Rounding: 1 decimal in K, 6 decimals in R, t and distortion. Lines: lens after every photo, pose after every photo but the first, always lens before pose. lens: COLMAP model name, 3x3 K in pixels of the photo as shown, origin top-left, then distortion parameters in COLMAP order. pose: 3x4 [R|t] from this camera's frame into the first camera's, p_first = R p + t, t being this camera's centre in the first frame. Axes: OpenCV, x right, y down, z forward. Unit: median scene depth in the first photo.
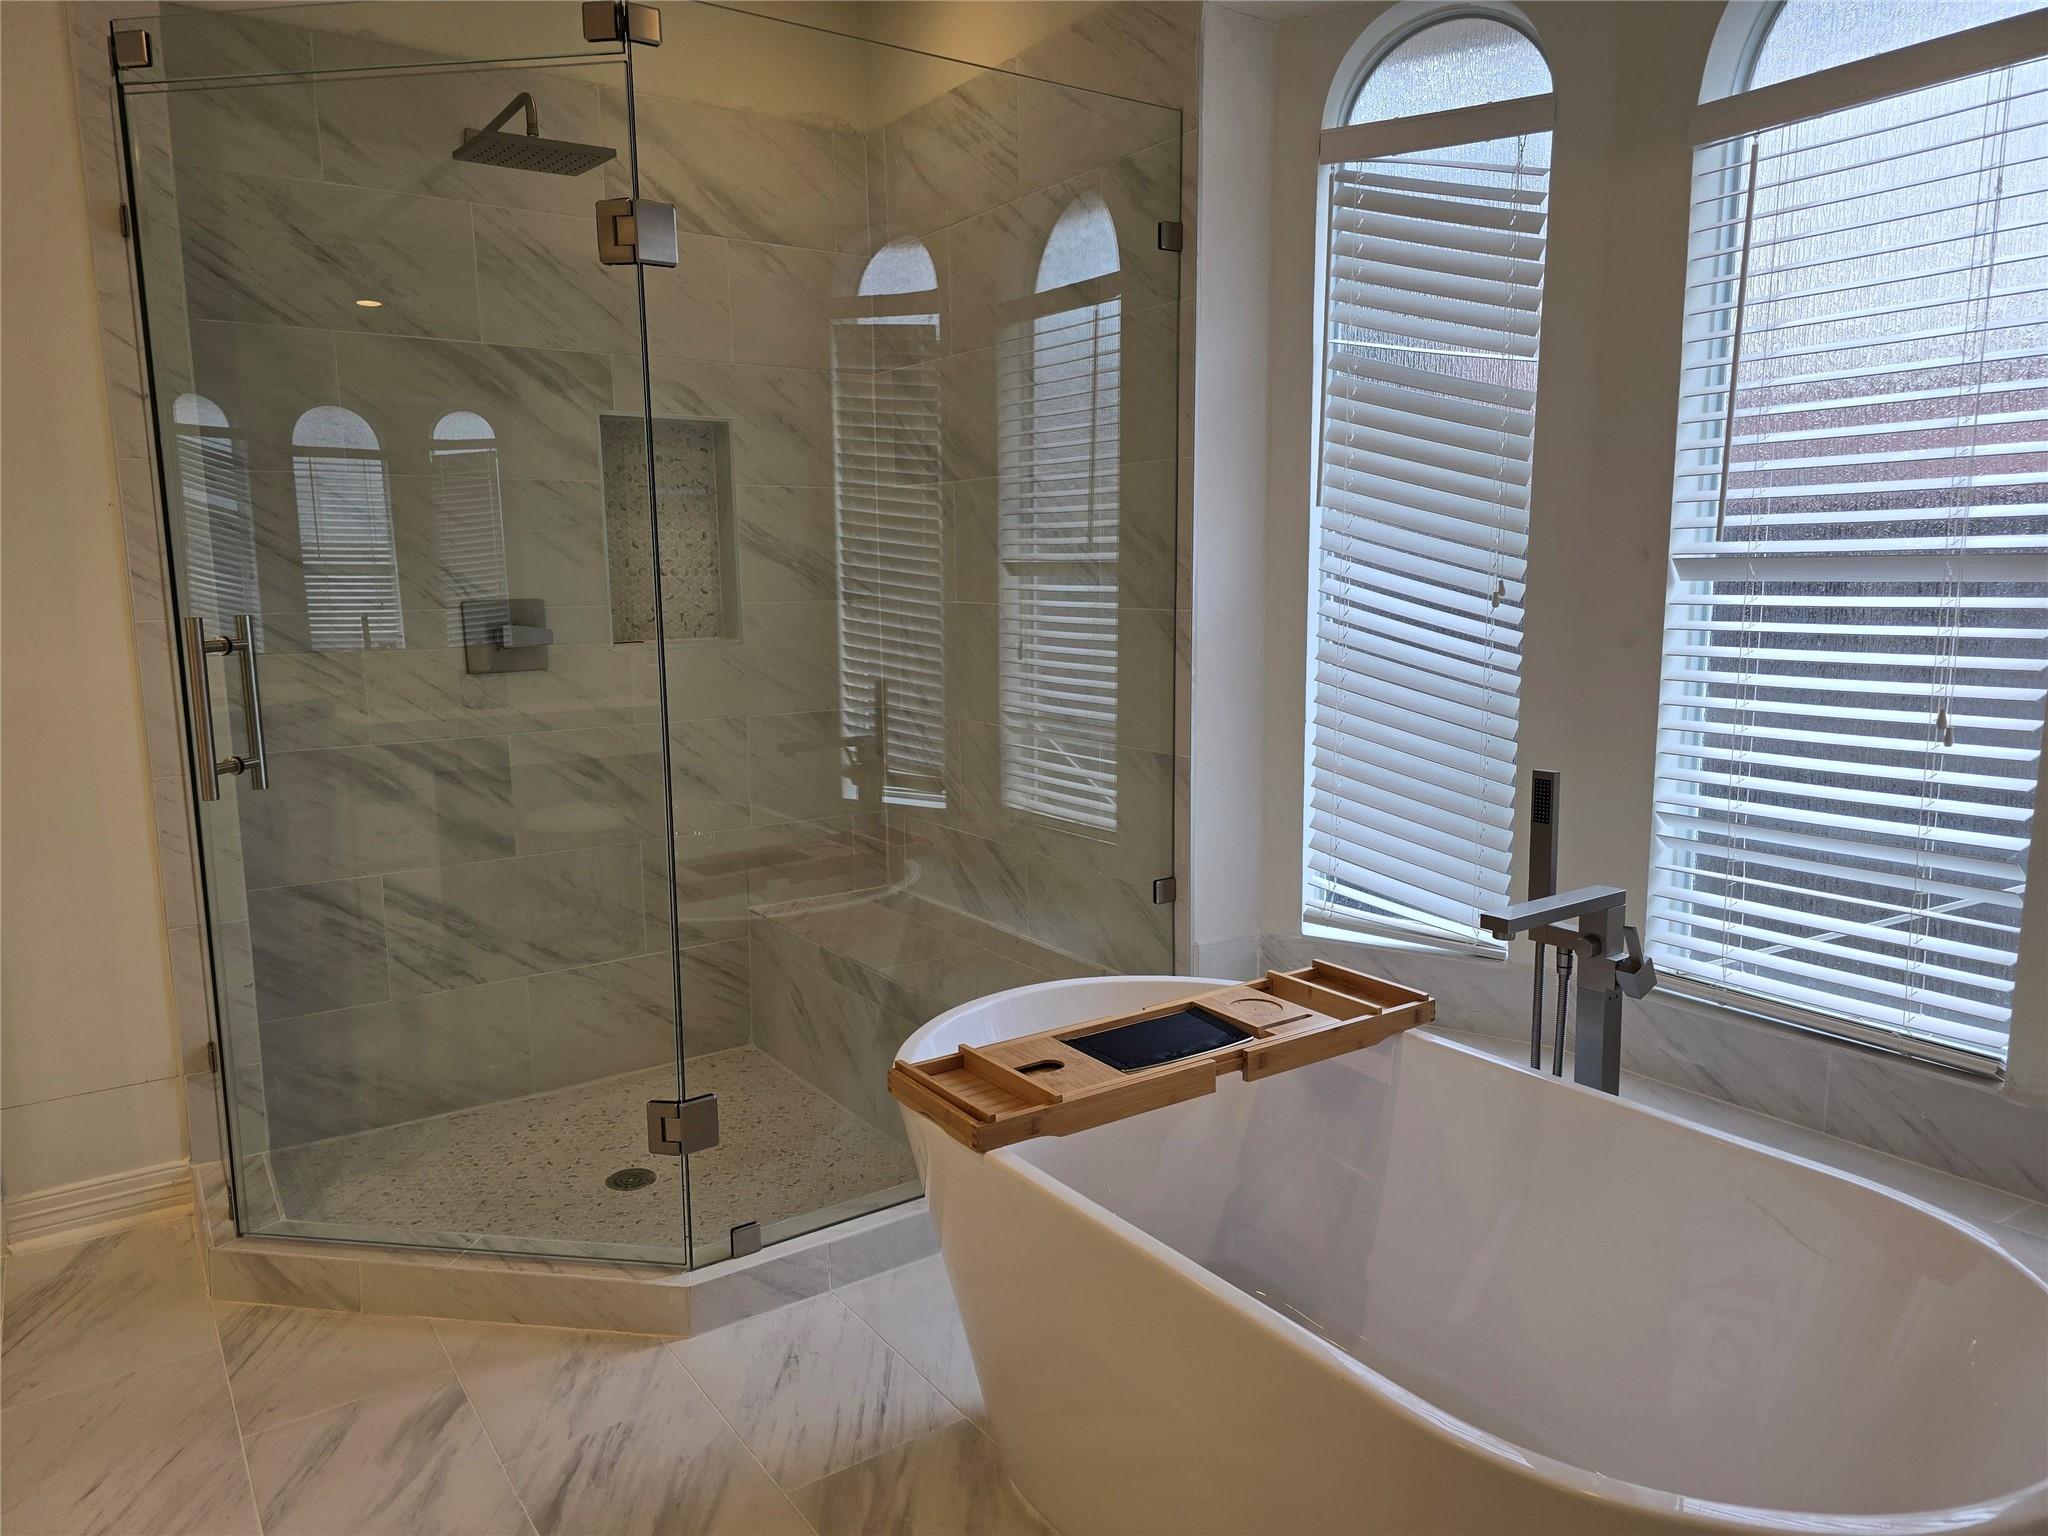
lens RADIAL K [[1351.4, 0, 1022.6], [0, 1351.4, 766.3], [0, 0, 1]] dist [0.065349, -0.066172]
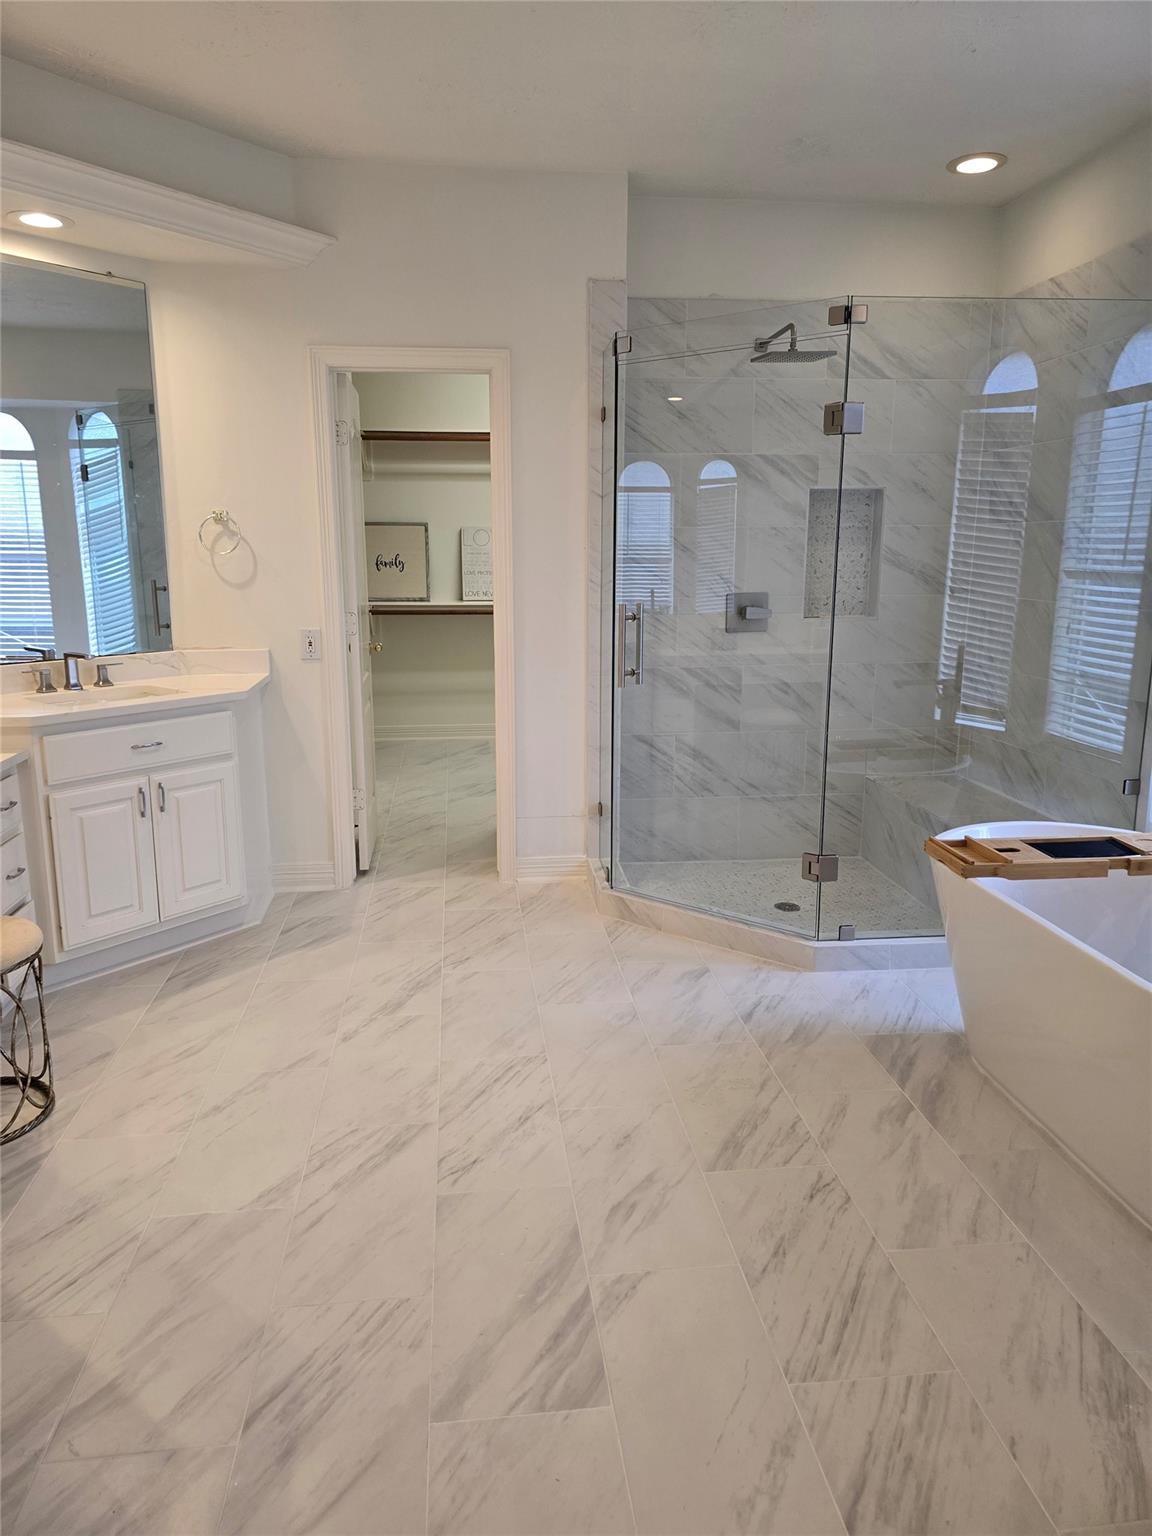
lens RADIAL K [[1013.5, 0, 556.8], [0, 1013.5, 759.2], [0, 0, 1]] dist [0.065349, -0.066172]
pose [[0.871794, 0.106271, -0.478206, 0.080002], [-0.076925, 0.993773, 0.080607, 0.012044], [0.483795, -0.033487, 0.874541, -0.350677]]
